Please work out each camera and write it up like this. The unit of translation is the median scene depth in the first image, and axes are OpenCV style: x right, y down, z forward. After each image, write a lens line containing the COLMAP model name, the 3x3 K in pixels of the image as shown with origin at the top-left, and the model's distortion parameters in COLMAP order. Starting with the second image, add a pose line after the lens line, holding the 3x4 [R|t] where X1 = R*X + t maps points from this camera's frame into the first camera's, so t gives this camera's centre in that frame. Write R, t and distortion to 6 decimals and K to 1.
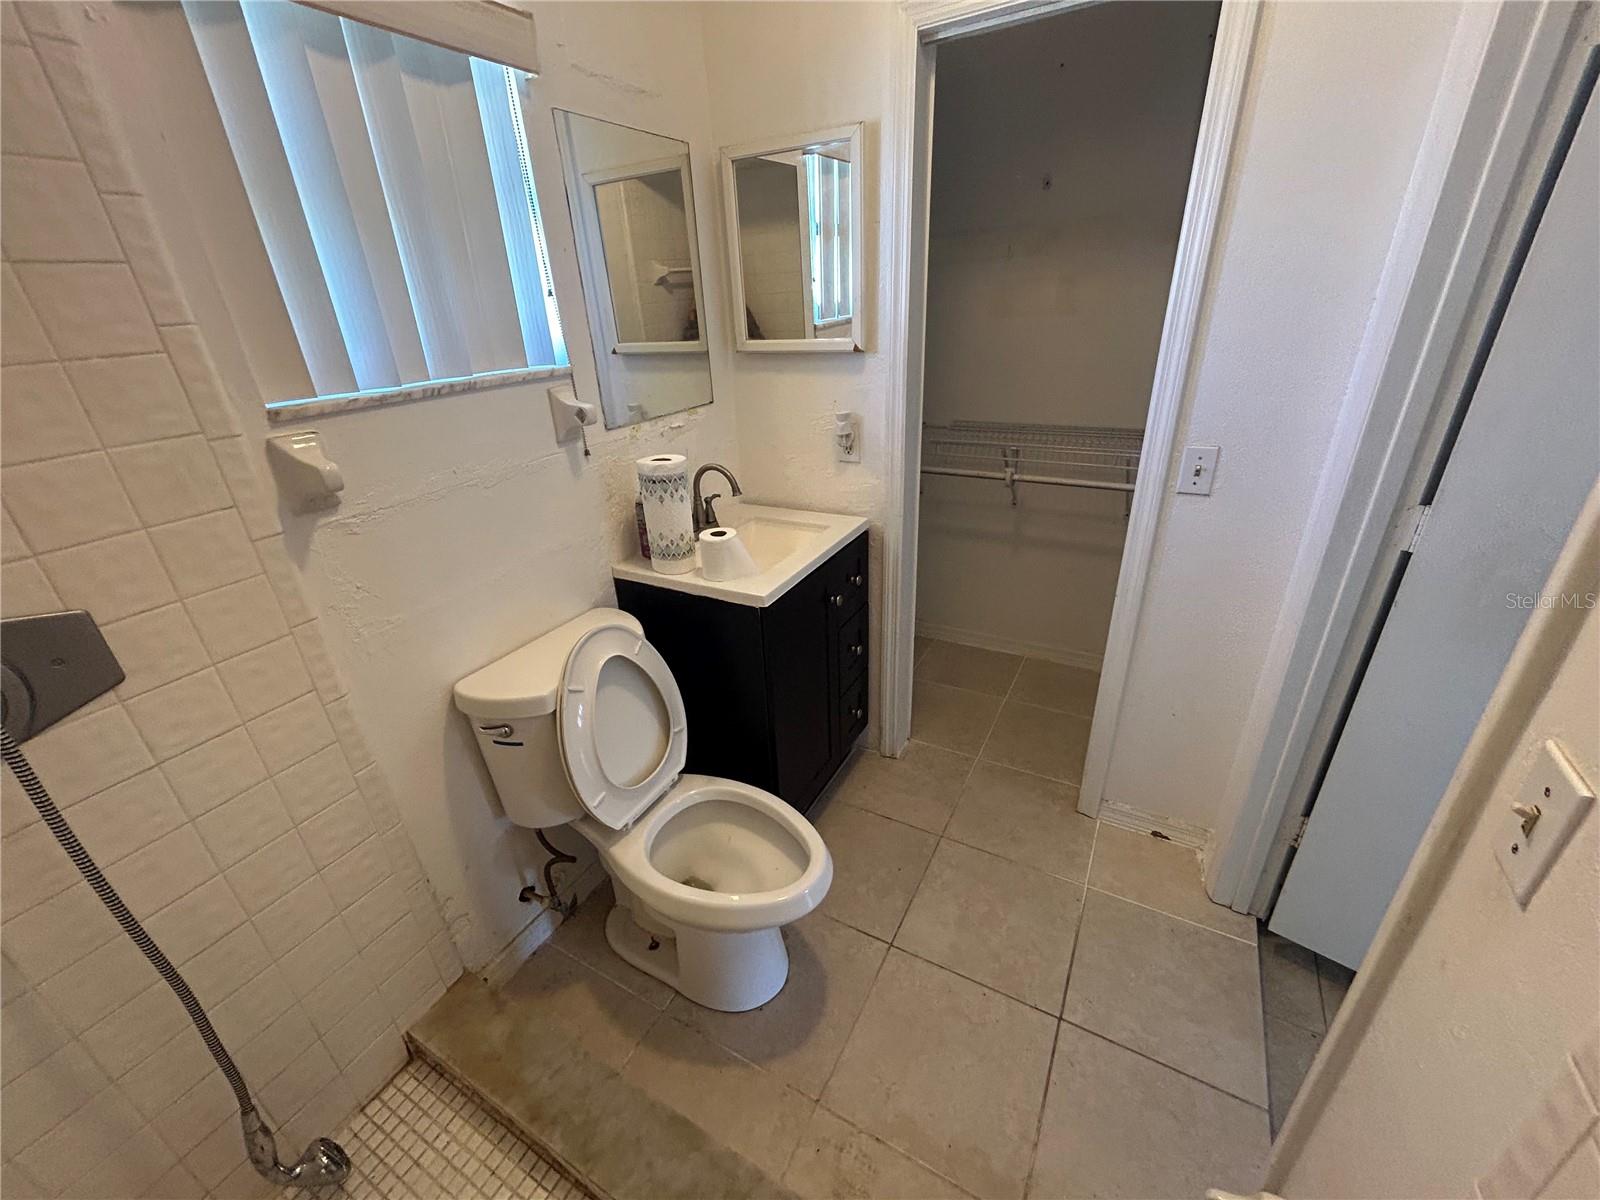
lens RADIAL K [[654.2, 0, 787.2], [0, 654.2, 604.2], [0, 0, 1]] dist [0.001038, 0.000362]
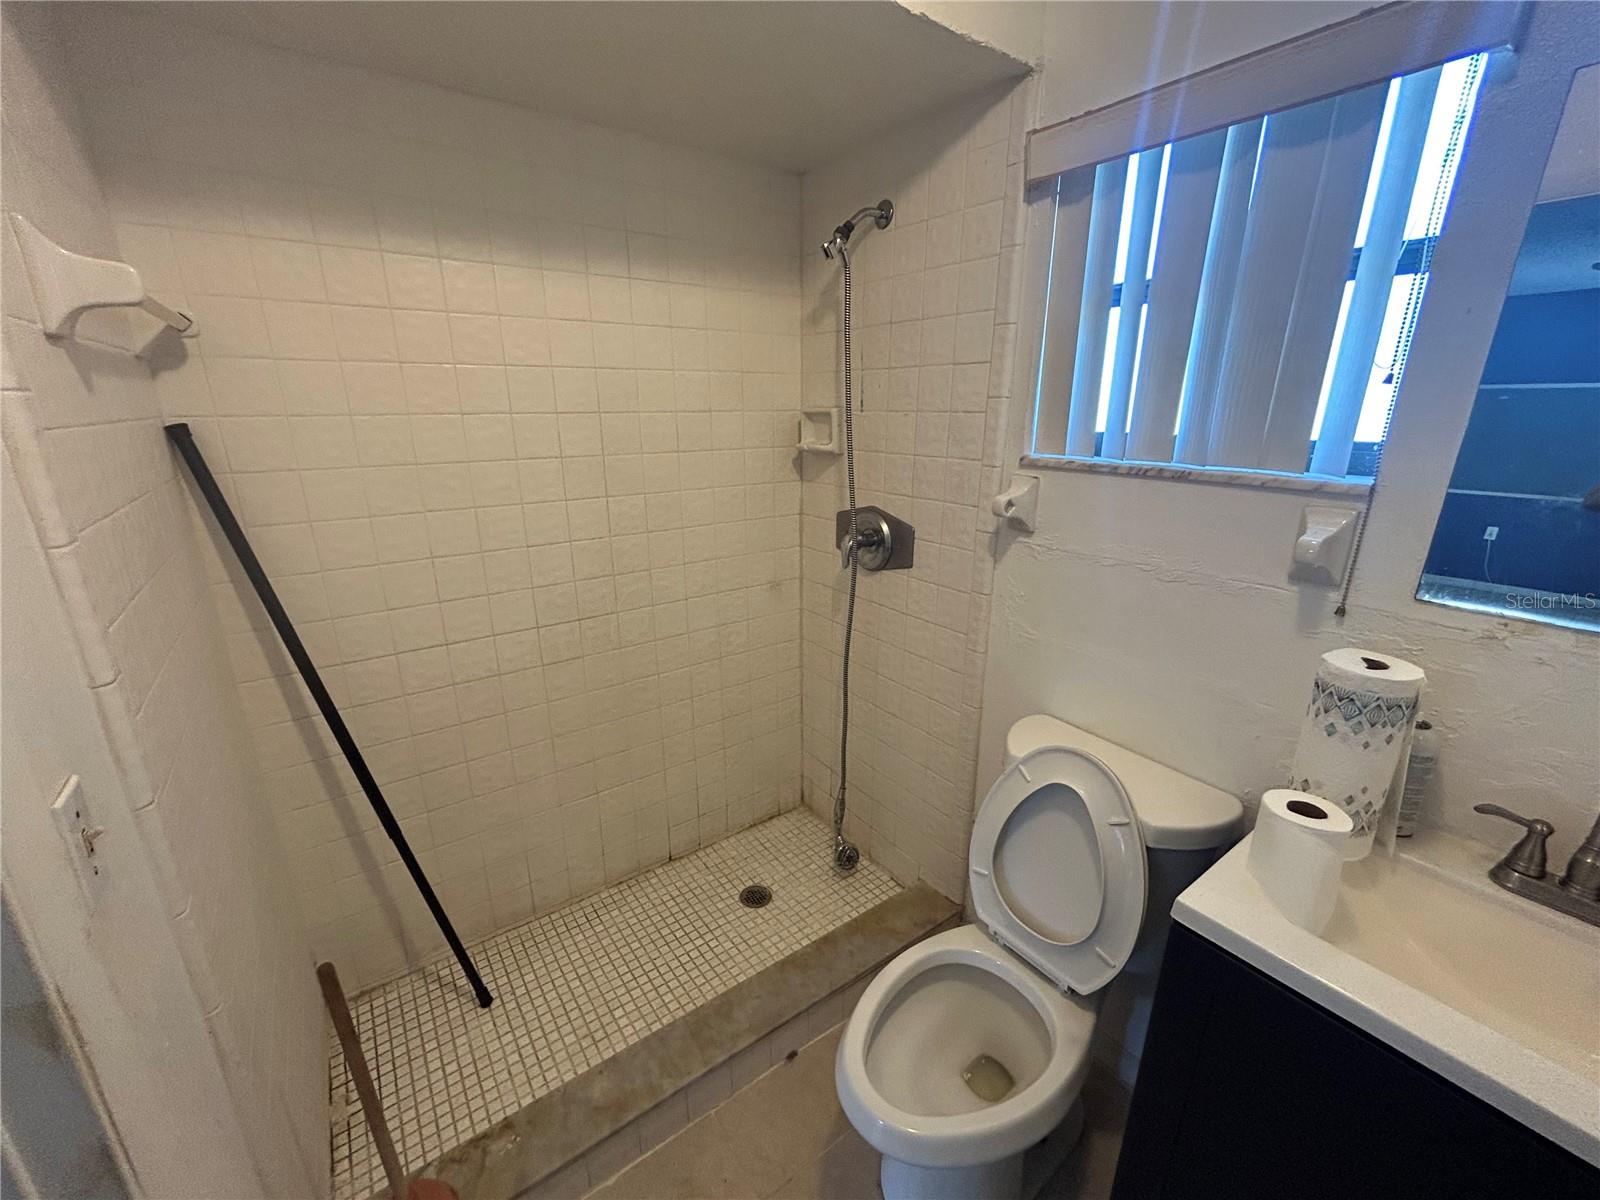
lens RADIAL K [[654.2, 0, 790.8], [0, 654.2, 602.1], [0, 0, 1]] dist [0.001038, 0.000362]
pose [[-0.421130, 0.318475, -0.849248, 0.586359], [-0.367947, 0.795831, 0.480903, -0.426139], [0.829014, 0.515001, -0.217967, 0.824082]]
